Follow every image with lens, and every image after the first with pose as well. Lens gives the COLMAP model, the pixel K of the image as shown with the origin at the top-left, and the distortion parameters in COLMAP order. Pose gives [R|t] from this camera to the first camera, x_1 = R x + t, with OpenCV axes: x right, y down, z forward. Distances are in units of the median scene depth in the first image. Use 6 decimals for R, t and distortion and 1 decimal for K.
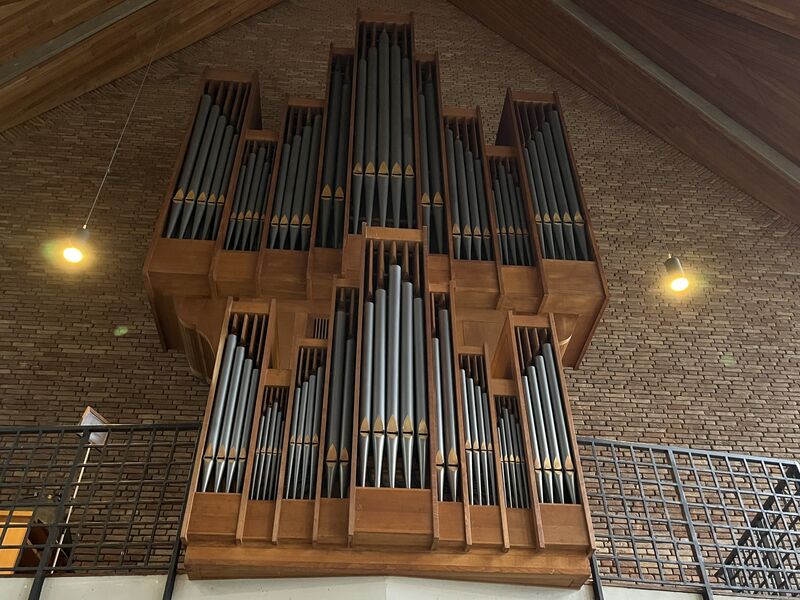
lens RADIAL K [[727.4, 0, 400.3], [0, 727.4, 306.9], [0, 0, 1]] dist [0.026448, 0.000000]
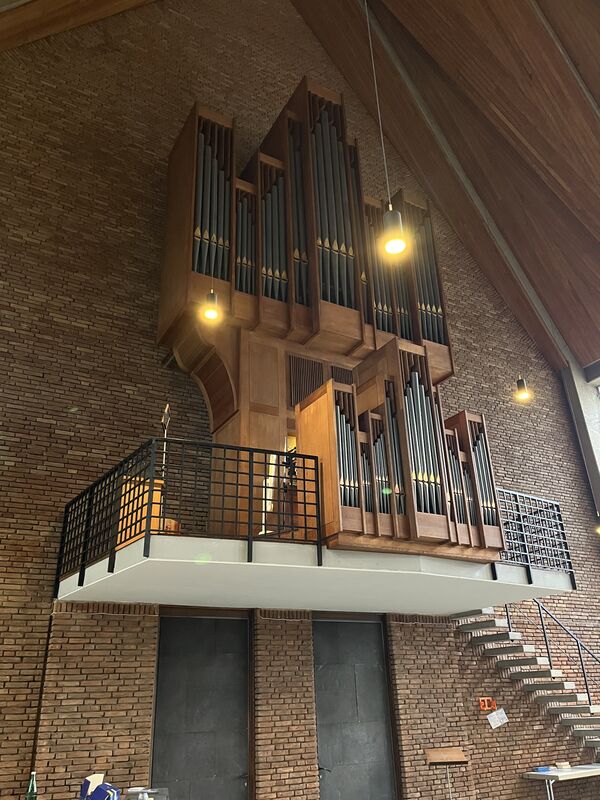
lens RADIAL K [[633.0, 0, 300.1], [0, 633.0, 402.7], [0, 0, 1]] dist [0.058251, -0.079065]
pose [[0.907030, 0.156714, 0.390815, -0.525225], [-0.253580, 0.944270, 0.209882, -0.149482], [-0.336144, -0.289472, 0.896221, -0.154313]]
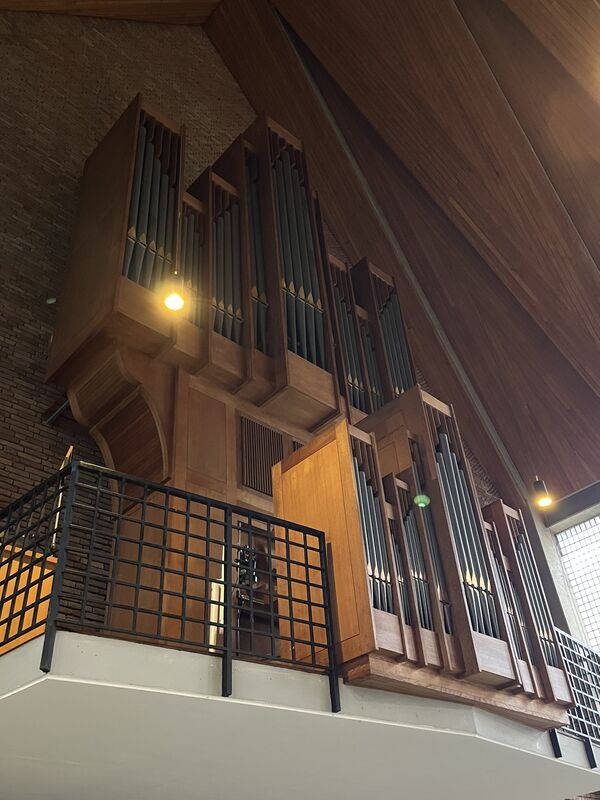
lens RADIAL K [[727.4, 0, 300.4], [0, 727.4, 400.2], [0, 0, 1]] dist [0.026448, 0.000000]
pose [[0.787900, 0.342159, 0.511998, -0.529944], [-0.350599, 0.932767, -0.083824, 0.046814], [-0.506255, -0.113461, 0.854887, 0.076412]]
